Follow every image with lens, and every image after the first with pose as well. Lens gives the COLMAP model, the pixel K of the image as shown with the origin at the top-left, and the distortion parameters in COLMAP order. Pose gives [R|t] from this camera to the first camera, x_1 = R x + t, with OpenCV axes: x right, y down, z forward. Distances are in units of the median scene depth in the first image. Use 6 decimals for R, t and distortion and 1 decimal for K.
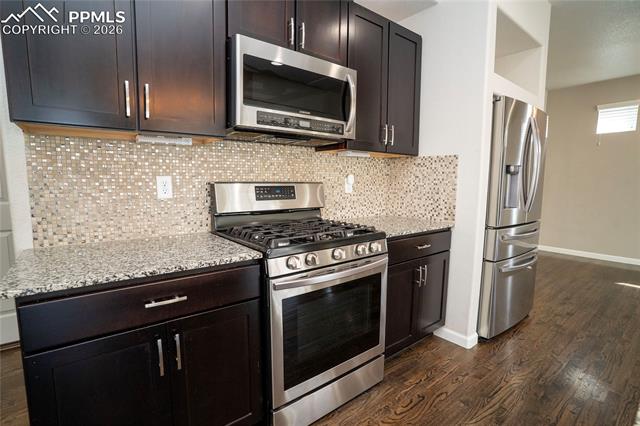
lens RADIAL K [[314.6, 0, 319.1], [0, 314.6, 215.9], [0, 0, 1]] dist [-0.077990, 0.036437]
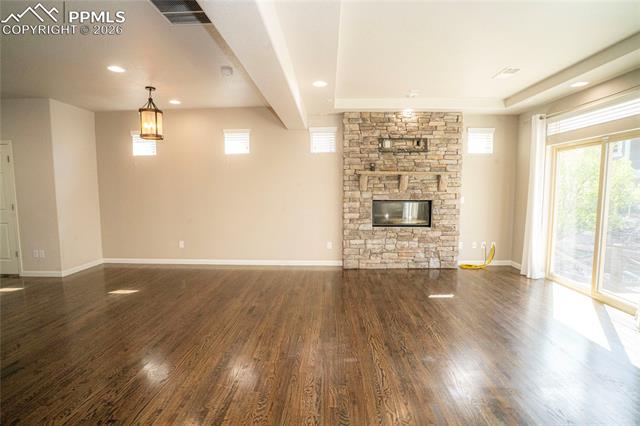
lens RADIAL K [[314.6, 0, 319.1], [0, 314.6, 215.9], [0, 0, 1]] dist [-0.077990, 0.036437]
pose [[0.647002, -0.078018, 0.758486, 1.222179], [0.093429, 0.995367, 0.022687, -0.009789], [-0.756742, 0.056186, 0.651294, -0.709257]]
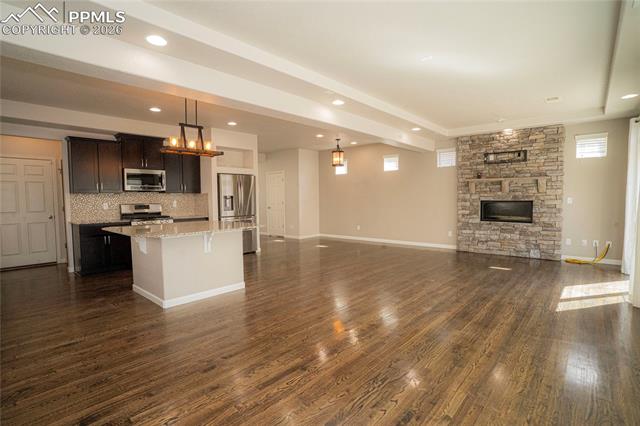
lens RADIAL K [[314.6, 0, 319.1], [0, 314.6, 215.9], [0, 0, 1]] dist [-0.077990, 0.036437]
pose [[0.986129, -0.028093, 0.163585, 1.198501], [0.036946, 0.997998, -0.051328, 0.259516], [-0.161816, 0.056660, 0.985193, -2.546000]]
